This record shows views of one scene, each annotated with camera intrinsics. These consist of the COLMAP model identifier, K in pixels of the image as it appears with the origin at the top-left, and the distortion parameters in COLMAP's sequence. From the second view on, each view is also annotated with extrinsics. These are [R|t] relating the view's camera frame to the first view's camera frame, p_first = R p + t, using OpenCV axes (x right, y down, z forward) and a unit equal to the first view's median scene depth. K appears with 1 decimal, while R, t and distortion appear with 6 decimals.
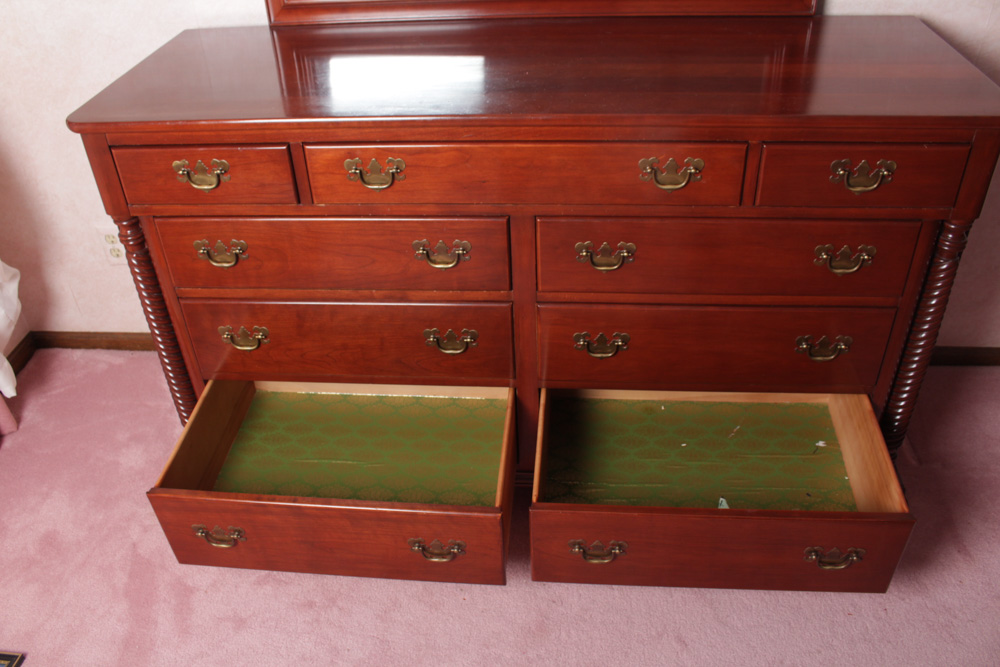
lens RADIAL K [[838.0, 0, 491.7], [0, 838.0, 333.6], [0, 0, 1]] dist [-0.162099, 0.137854]
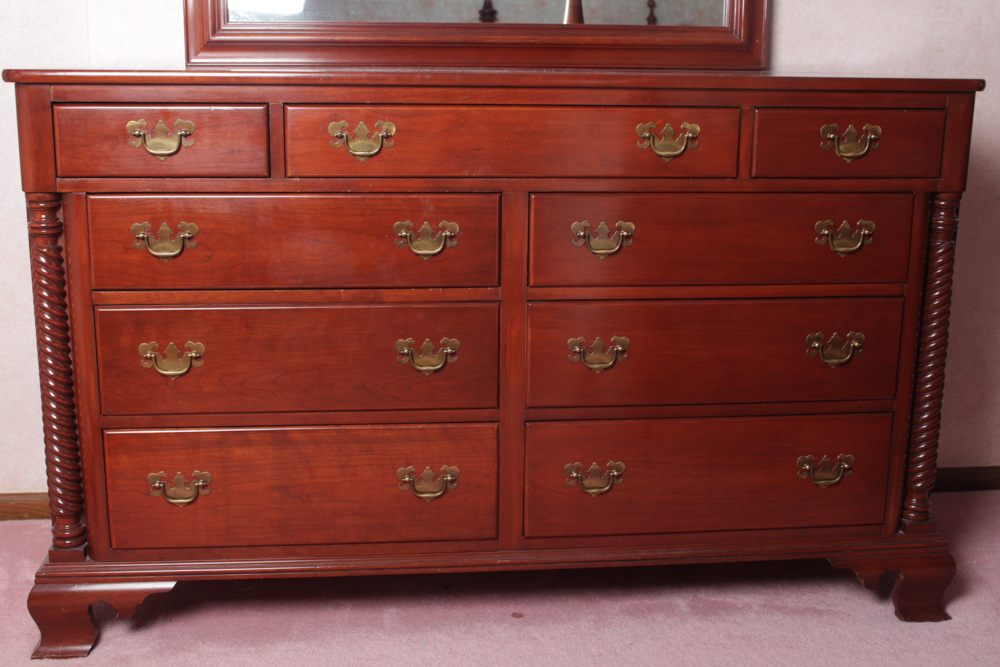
lens RADIAL K [[1197.6, 0, 493.4], [0, 1197.6, 341.8], [0, 0, 1]] dist [-0.110750, 0.127019]
pose [[0.978771, 0.008715, 0.204770, -0.257881], [0.071827, 0.921148, -0.382528, 0.518919], [-0.191958, 0.389116, 0.900967, -0.138077]]
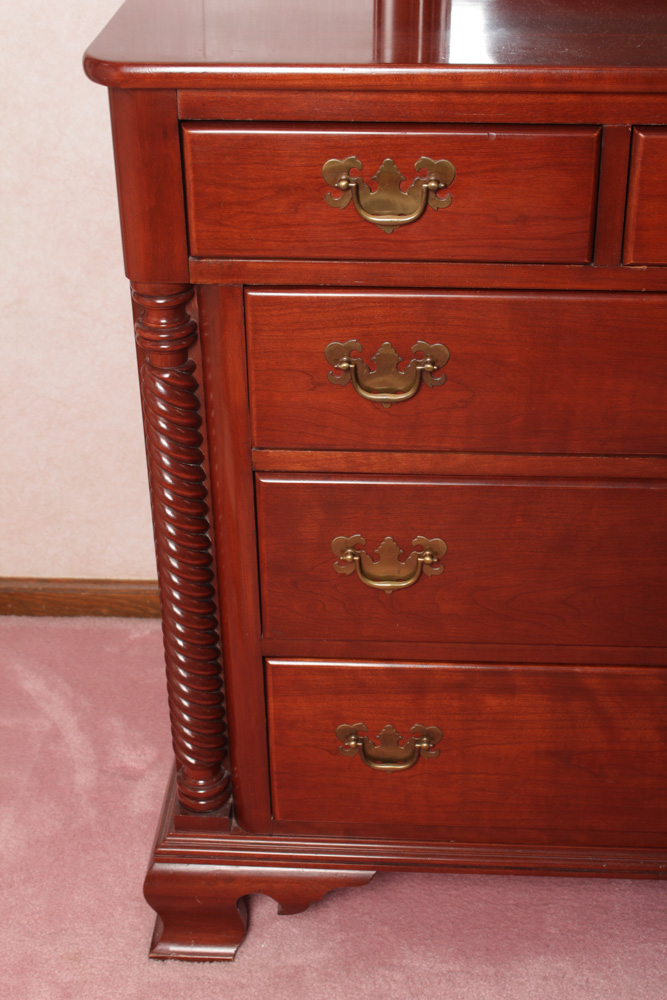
lens RADIAL K [[1503.5, 0, 333.5], [0, 1503.5, 500.0], [0, 0, 1]] dist [-0.057222, 0.037311]
pose [[0.999340, 0.010971, 0.034638, -0.404675], [-0.007930, 0.996201, -0.086726, 0.049427], [-0.035458, 0.086394, 0.995630, 0.180559]]
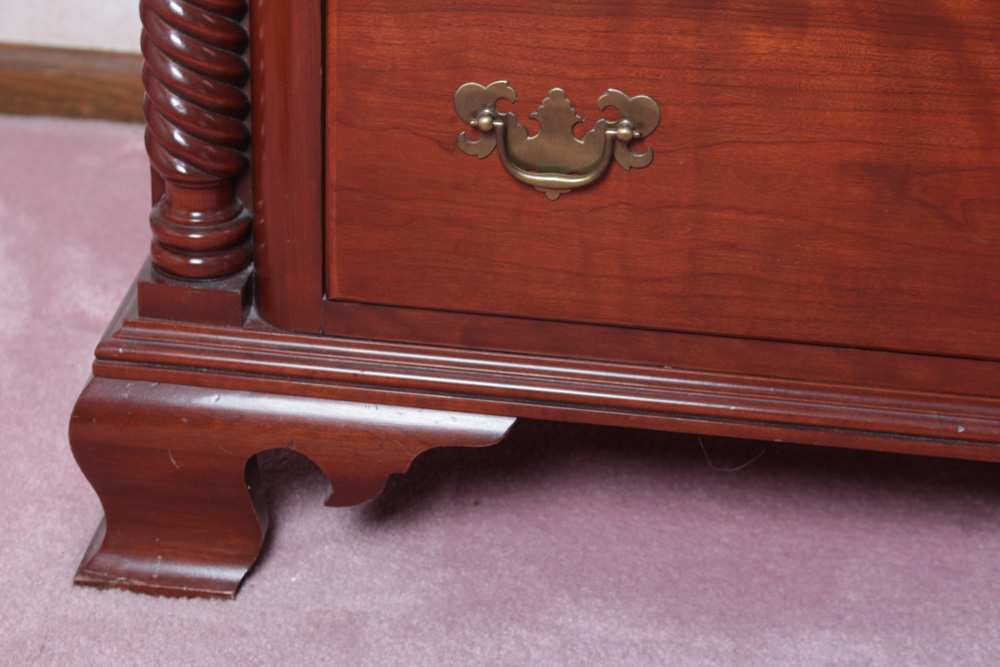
lens RADIAL K [[2371.9, 0, 500.0], [0, 2371.9, 333.5], [0, 0, 1]] dist [0.016158, 0.132180]
pose [[0.996286, 0.085936, 0.005328, -0.347142], [-0.084519, 0.987917, -0.129913, 0.306943], [-0.016428, 0.128980, 0.991511, 0.396216]]
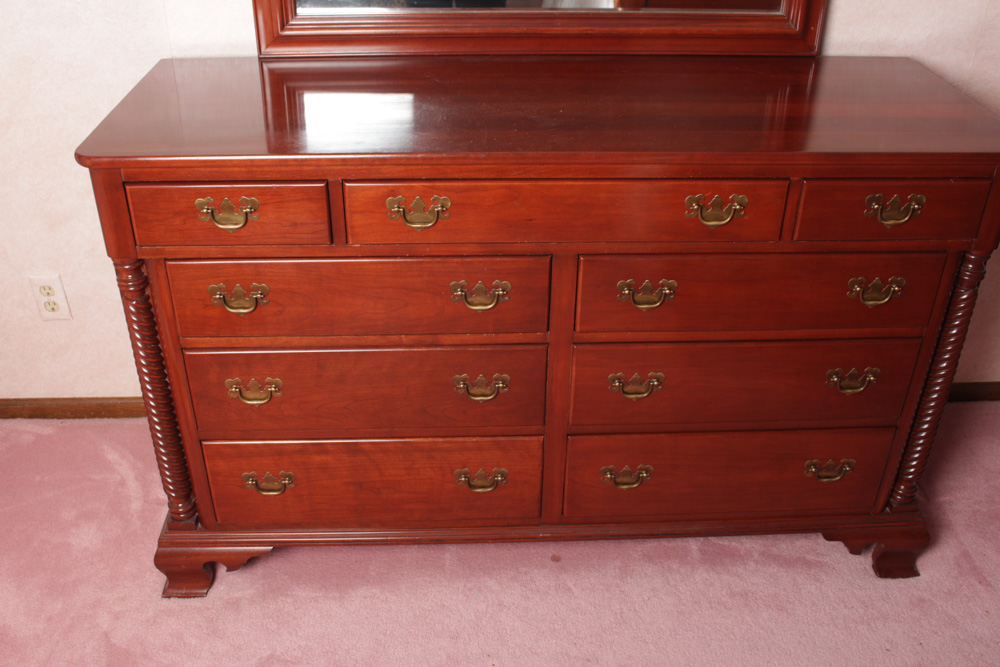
lens RADIAL K [[952.8, 0, 494.8], [0, 952.8, 331.1], [0, 0, 1]] dist [-0.140669, 0.122920]
pose [[0.990016, -0.023245, 0.139026, -0.201402], [0.033904, 0.996622, -0.074805, 0.029779], [-0.136817, 0.078772, 0.987459, -0.088469]]
